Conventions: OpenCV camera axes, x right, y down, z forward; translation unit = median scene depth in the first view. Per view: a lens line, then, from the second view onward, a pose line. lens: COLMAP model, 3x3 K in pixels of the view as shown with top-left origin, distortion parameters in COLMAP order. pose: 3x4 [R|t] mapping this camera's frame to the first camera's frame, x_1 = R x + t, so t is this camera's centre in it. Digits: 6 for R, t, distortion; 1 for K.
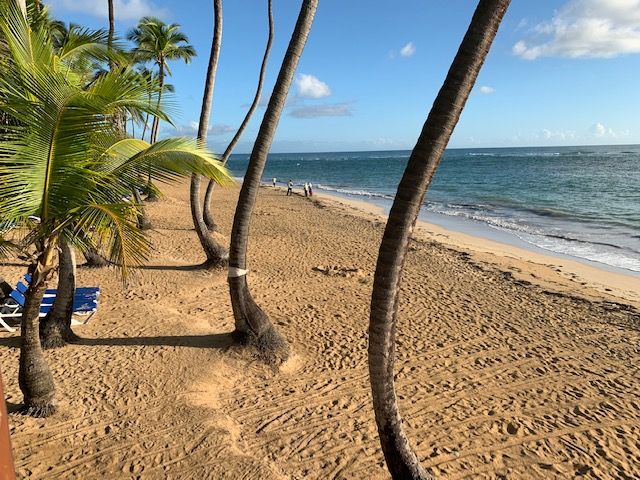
lens RADIAL K [[501.0, 0, 324.6], [0, 501.0, 237.6], [0, 0, 1]] dist [0.035386, -0.048331]
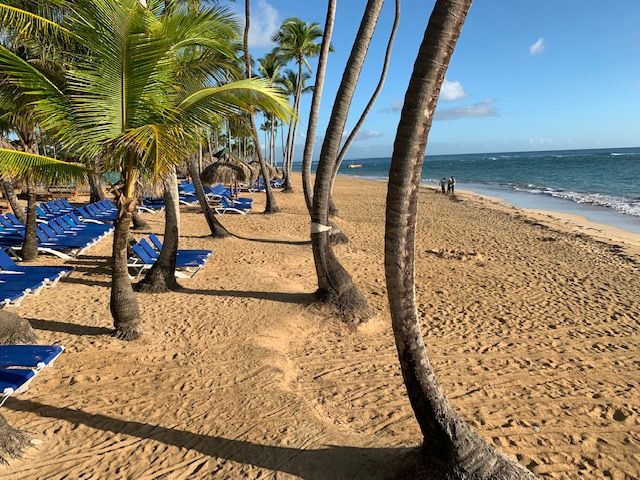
lens RADIAL K [[501.0, 0, 319.7], [0, 501.0, 238.7], [0, 0, 1]] dist [0.035386, -0.048331]
pose [[0.953582, 0.029025, -0.299732, 0.129229], [-0.032935, 0.999425, -0.008002, 0.103401], [0.299327, 0.017502, 0.953990, 0.062310]]
